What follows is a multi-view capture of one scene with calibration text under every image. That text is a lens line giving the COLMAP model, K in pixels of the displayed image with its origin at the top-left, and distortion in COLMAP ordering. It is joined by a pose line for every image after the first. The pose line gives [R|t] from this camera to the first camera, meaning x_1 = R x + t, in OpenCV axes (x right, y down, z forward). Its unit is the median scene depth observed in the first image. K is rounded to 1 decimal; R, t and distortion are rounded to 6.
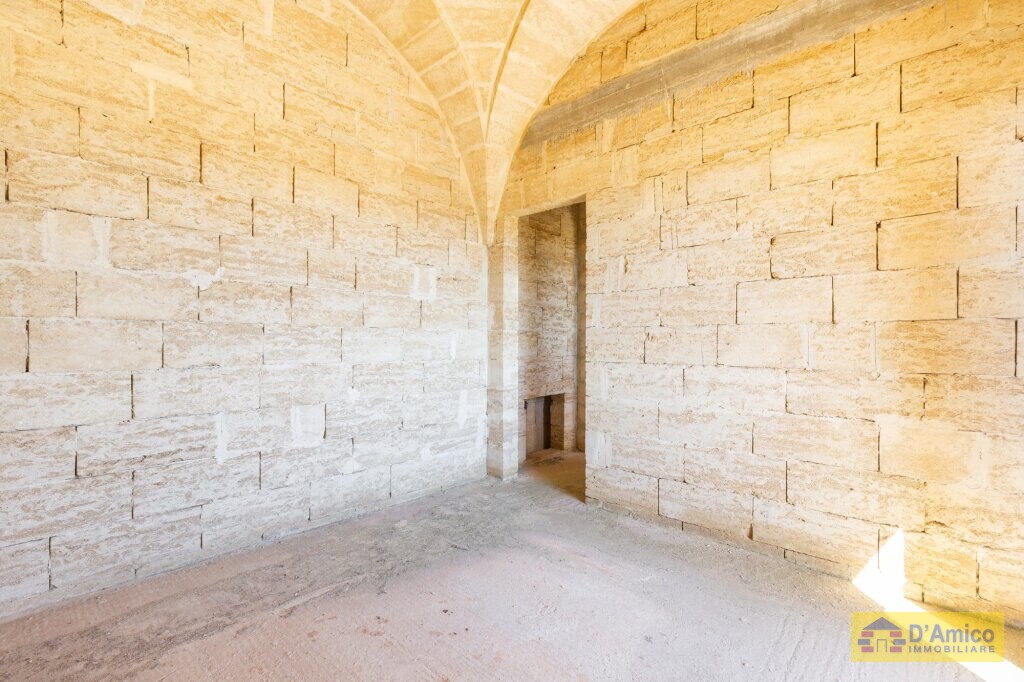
lens RADIAL K [[467.1, 0, 537.6], [0, 467.1, 343.5], [0, 0, 1]] dist [0.000749, 0.002087]
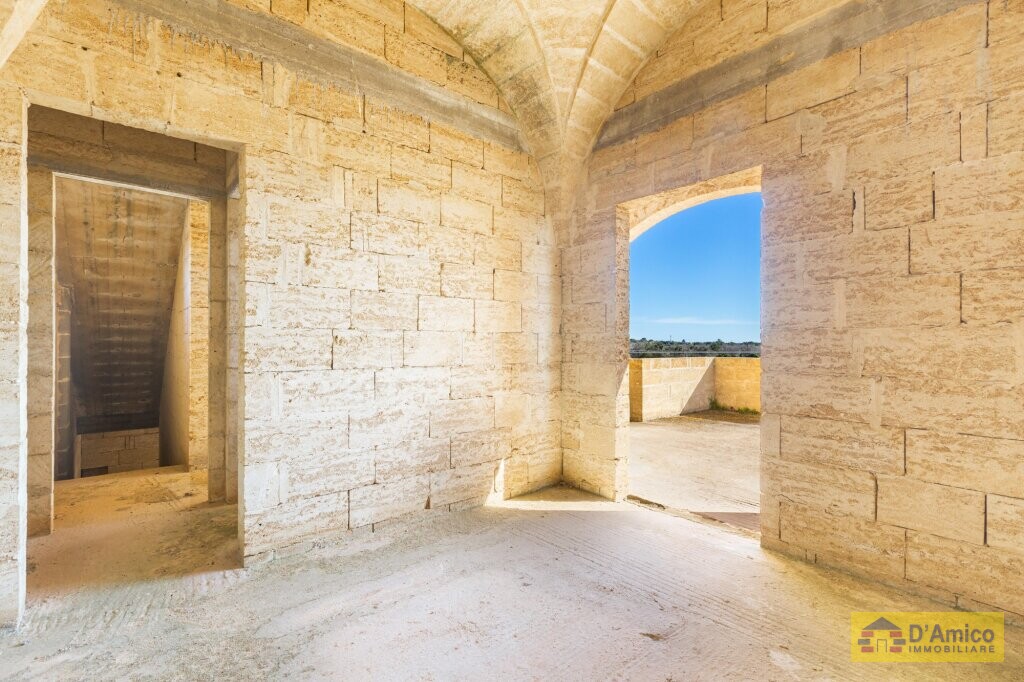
lens RADIAL K [[467.1, 0, 518.9], [0, 467.1, 343.5], [0, 0, 1]] dist [0.000749, 0.002087]
pose [[0.148896, 0.000334, 0.988853, -0.643984], [0.002681, 0.999996, -0.000742, -0.006383], [-0.988849, 0.002762, 0.148894, 0.538365]]
